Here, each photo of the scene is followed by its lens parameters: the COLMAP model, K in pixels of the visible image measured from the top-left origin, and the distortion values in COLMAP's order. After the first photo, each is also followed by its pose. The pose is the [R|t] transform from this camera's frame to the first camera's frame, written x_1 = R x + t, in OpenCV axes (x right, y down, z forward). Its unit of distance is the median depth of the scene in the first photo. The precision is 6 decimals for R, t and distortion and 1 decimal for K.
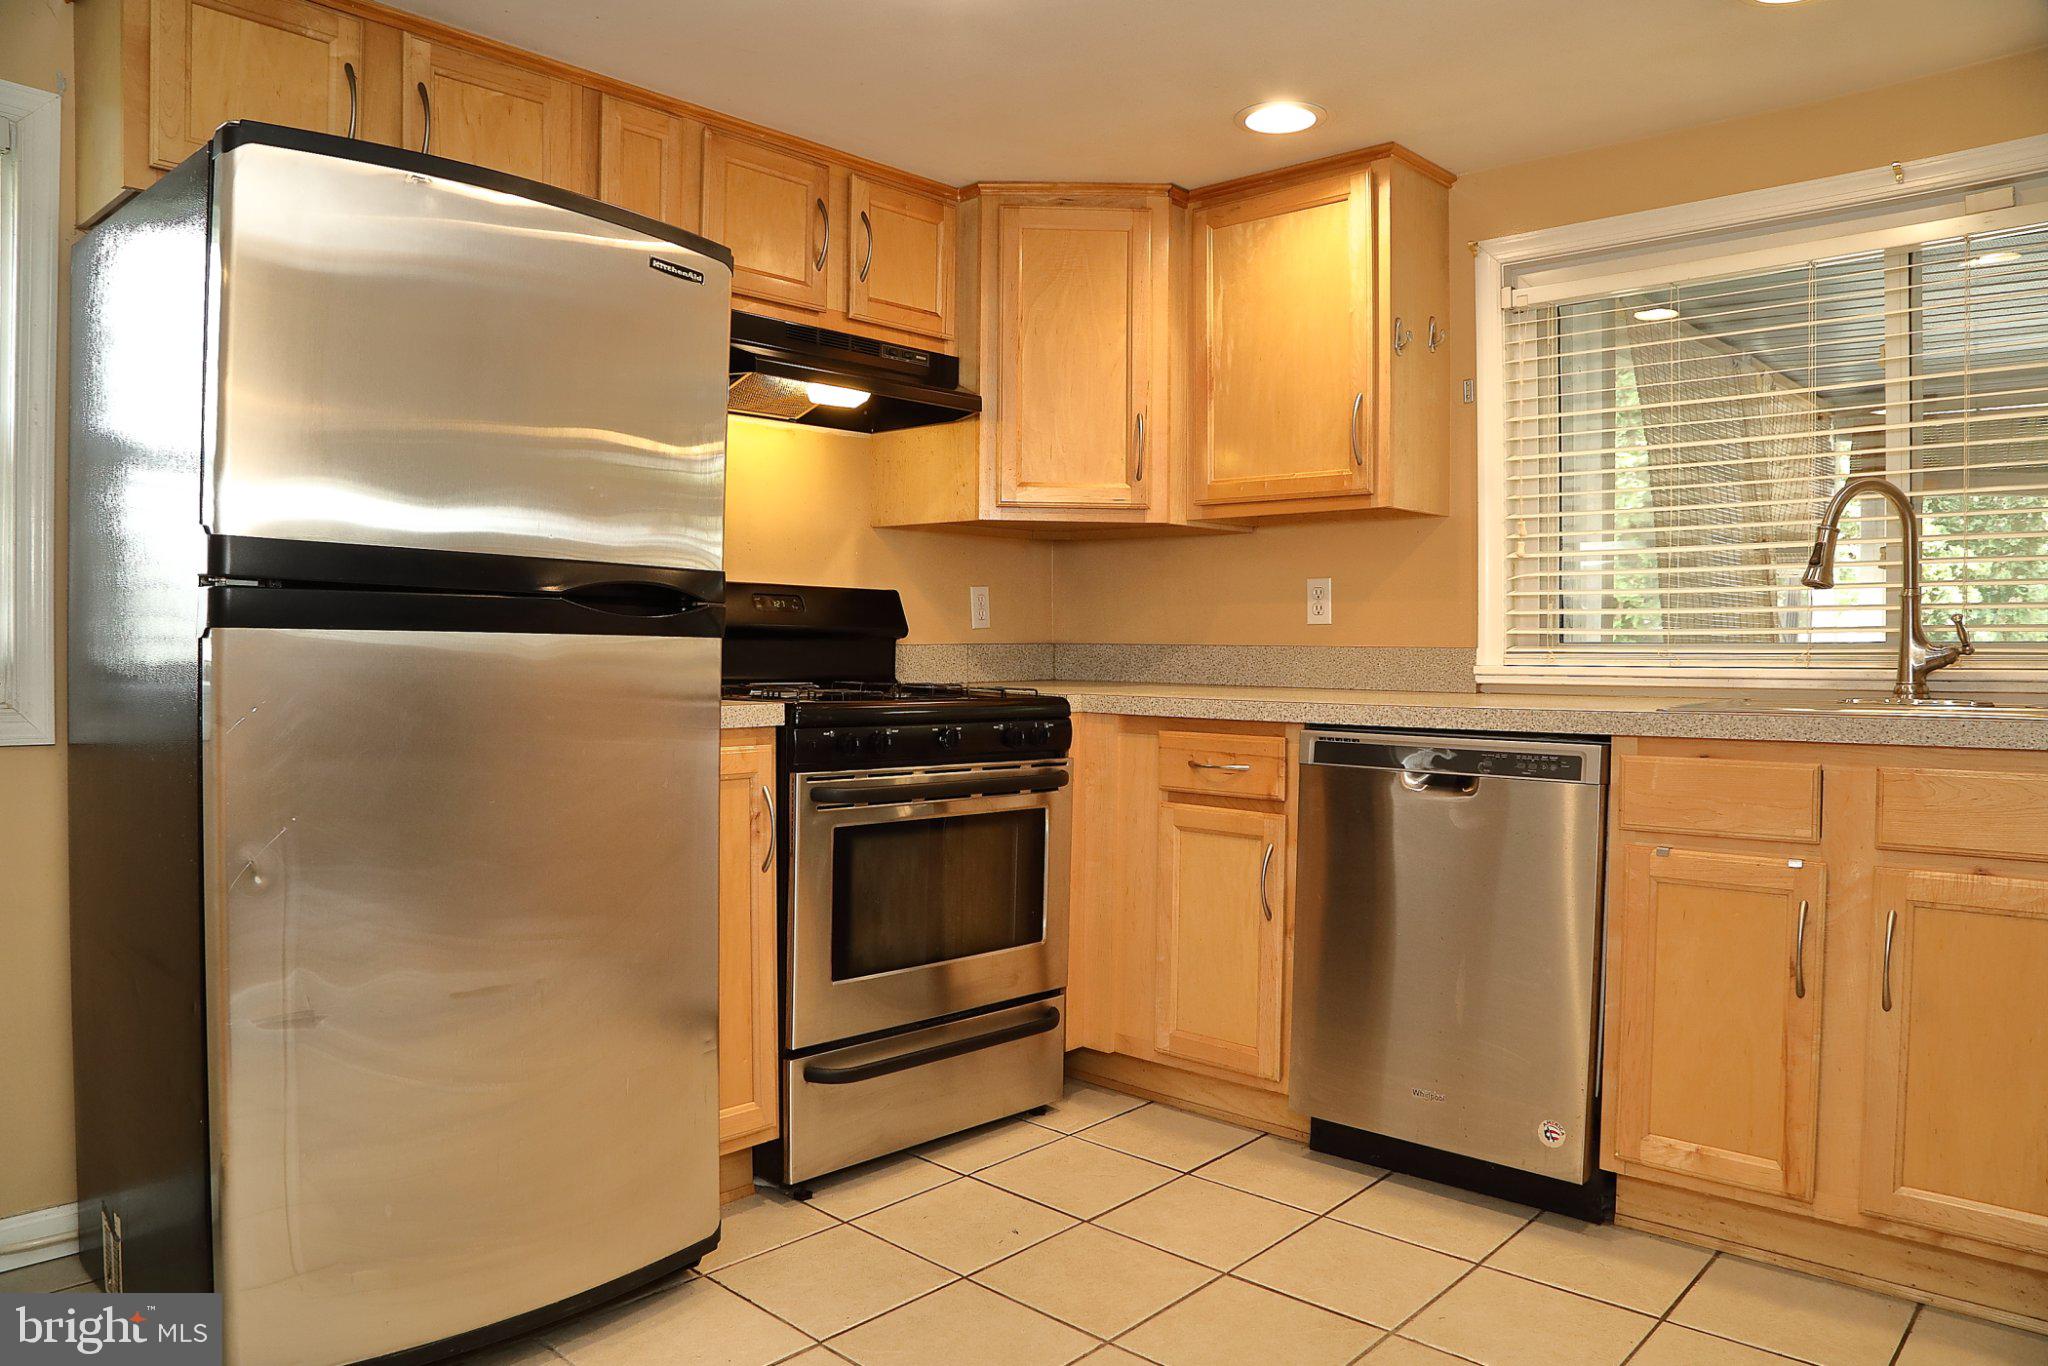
lens RADIAL K [[1404.1, 0, 1024.0], [0, 1404.1, 683.0], [0, 0, 1]] dist [-0.108144, 0.034476]
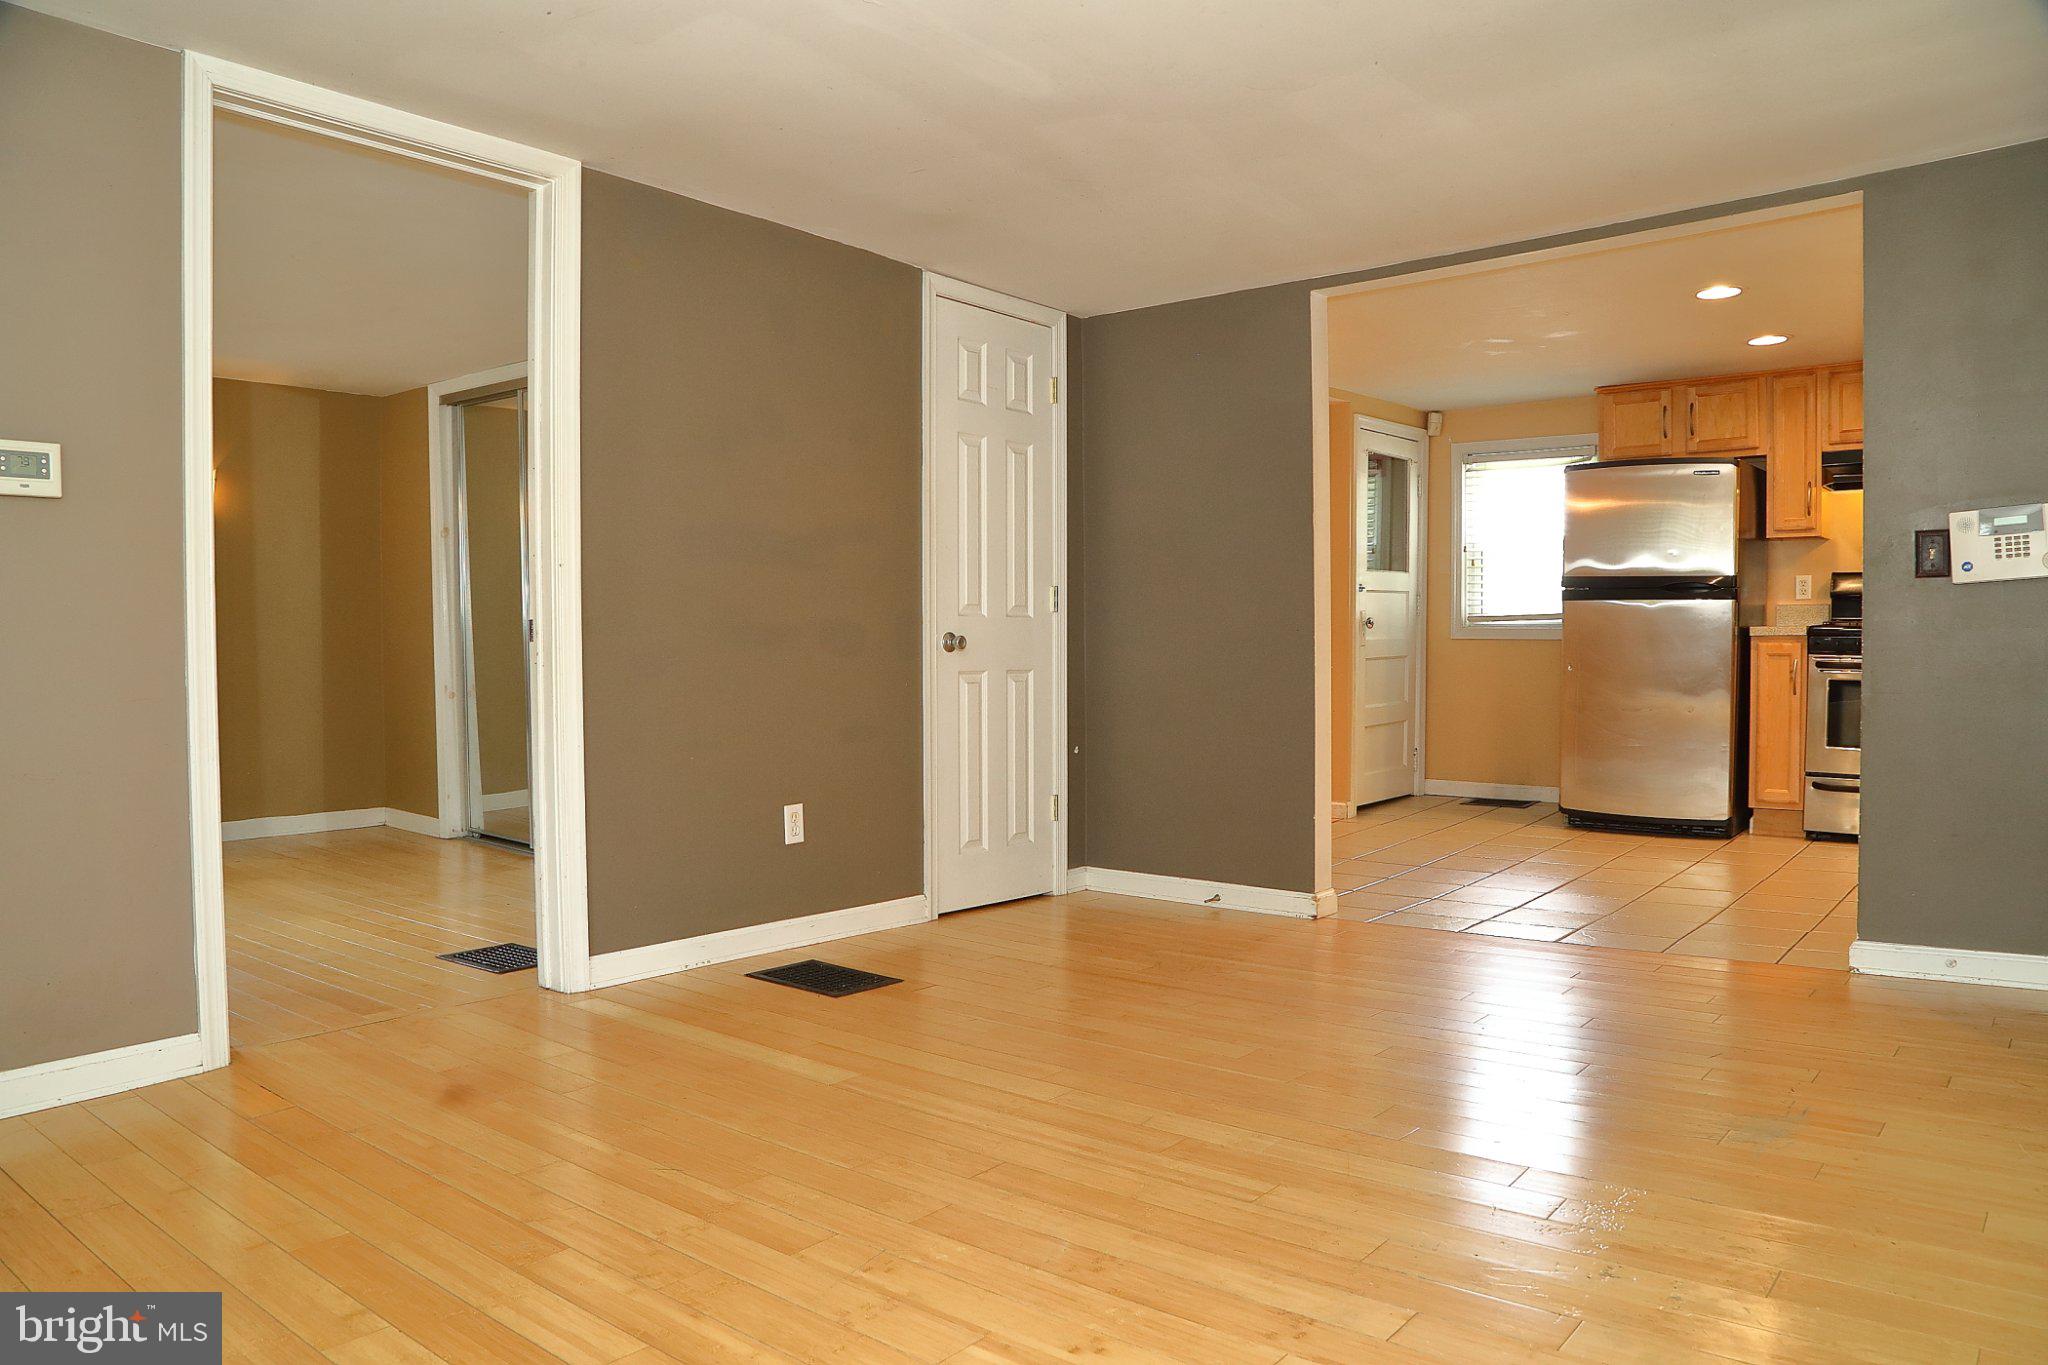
lens RADIAL K [[1395.0, 0, 999.3], [0, 1395.0, 683.0], [0, 0, 1]] dist [-0.092201, 0.006202]
pose [[0.051062, 0.028446, -0.998290, 2.019008], [-0.018201, 0.999455, 0.027548, 0.071997], [0.998530, 0.016763, 0.051552, -0.488682]]
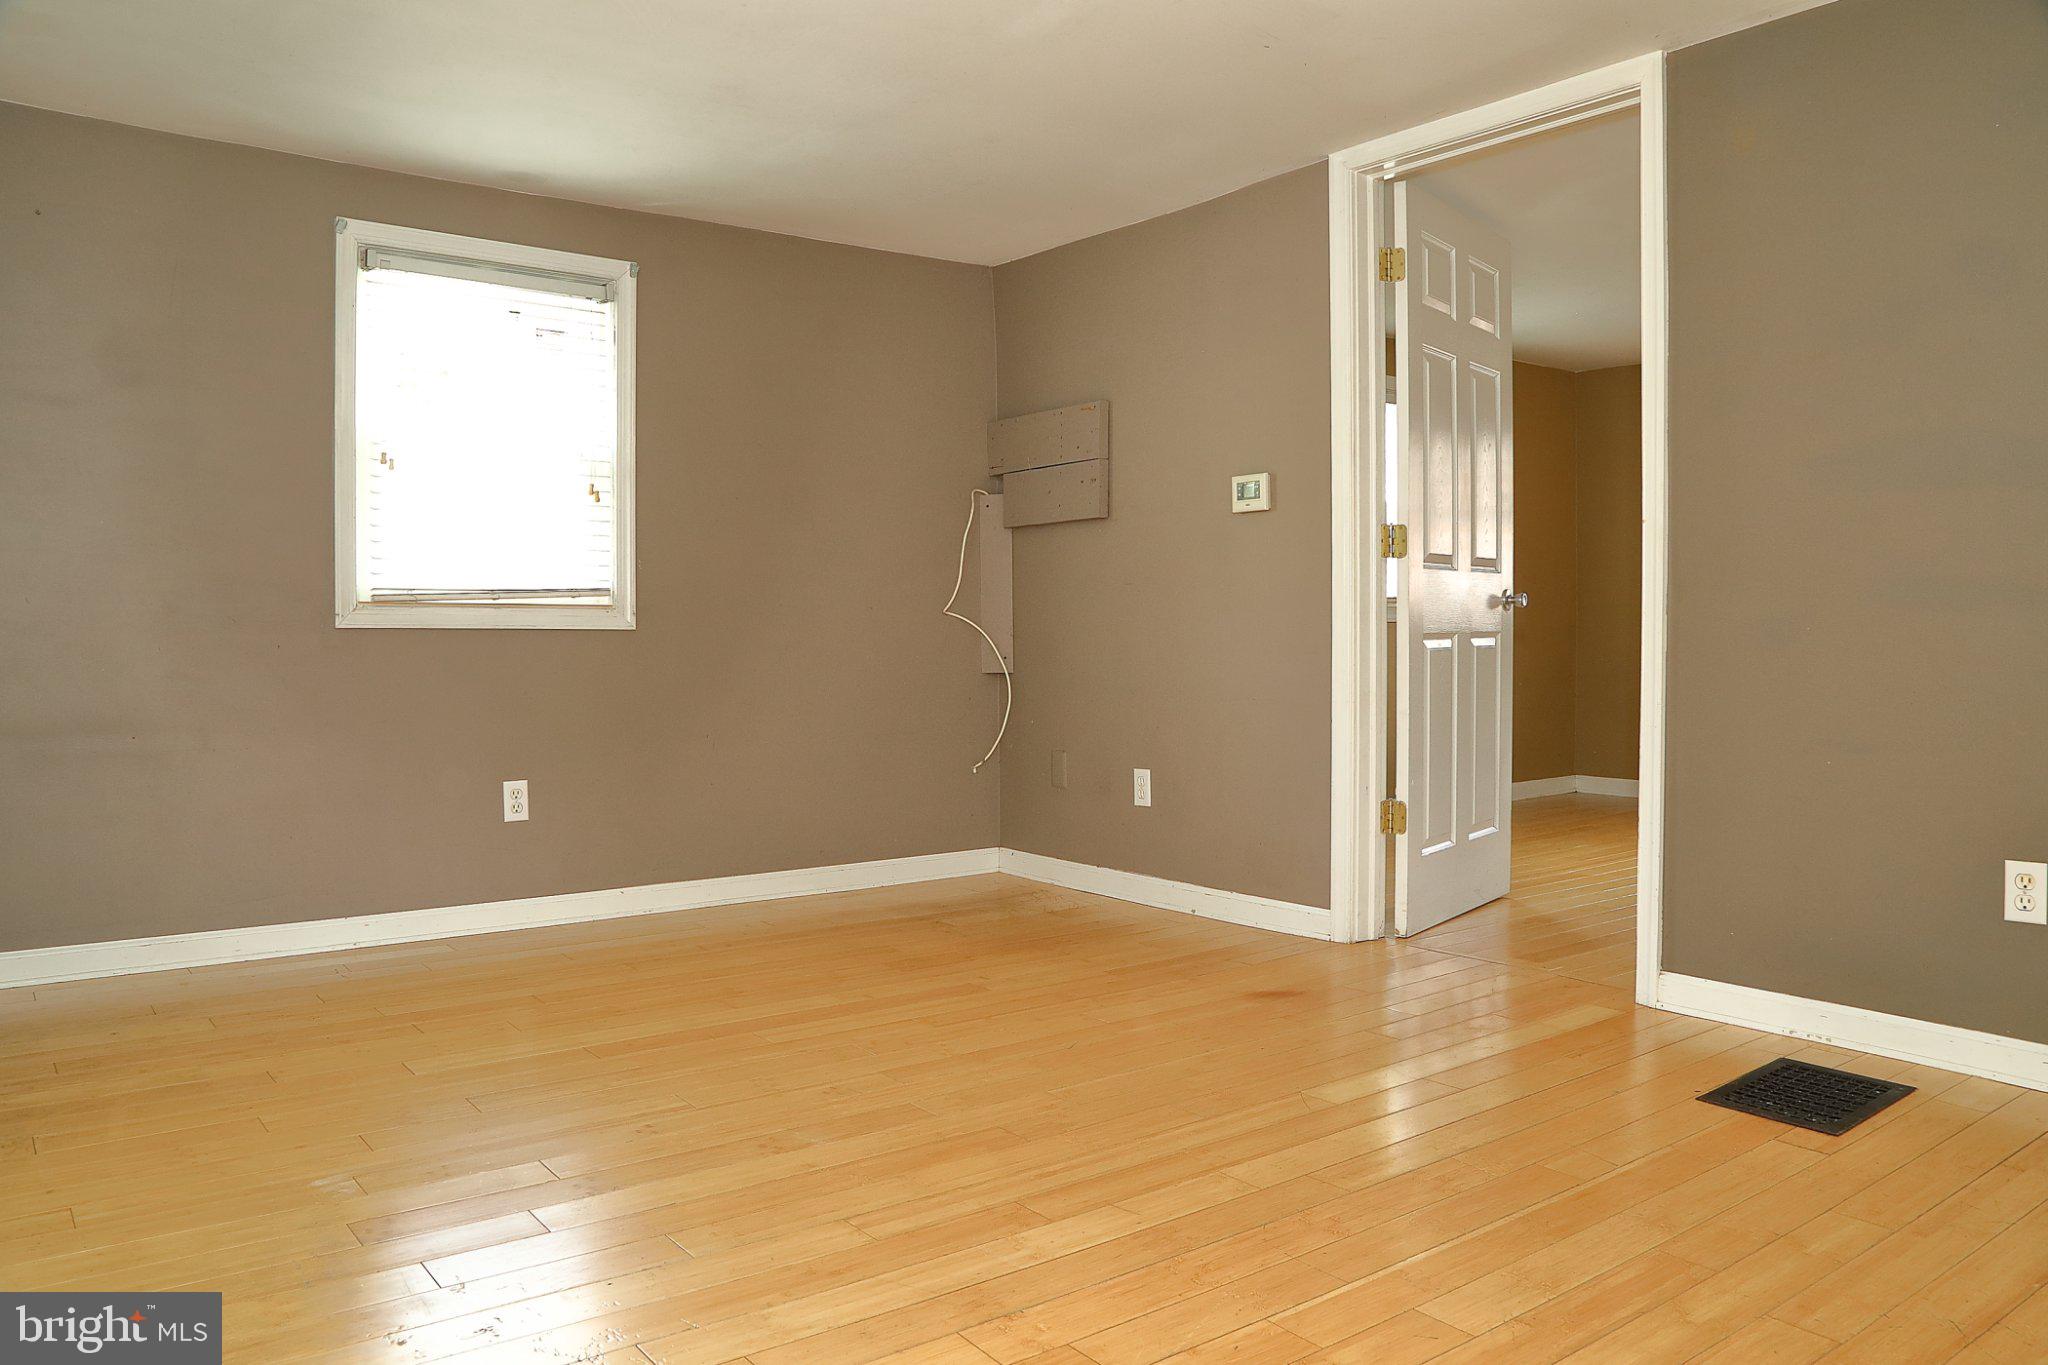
lens RADIAL K [[1467.3, 0, 1024.0], [0, 1467.3, 682.5], [0, 0, 1]] dist [-0.090456, 0.002617]
pose [[-0.986159, 0.002330, 0.165788, 0.965414], [0.012924, 0.997939, 0.062850, 0.056356], [-0.165300, 0.064123, -0.984157, 0.479490]]
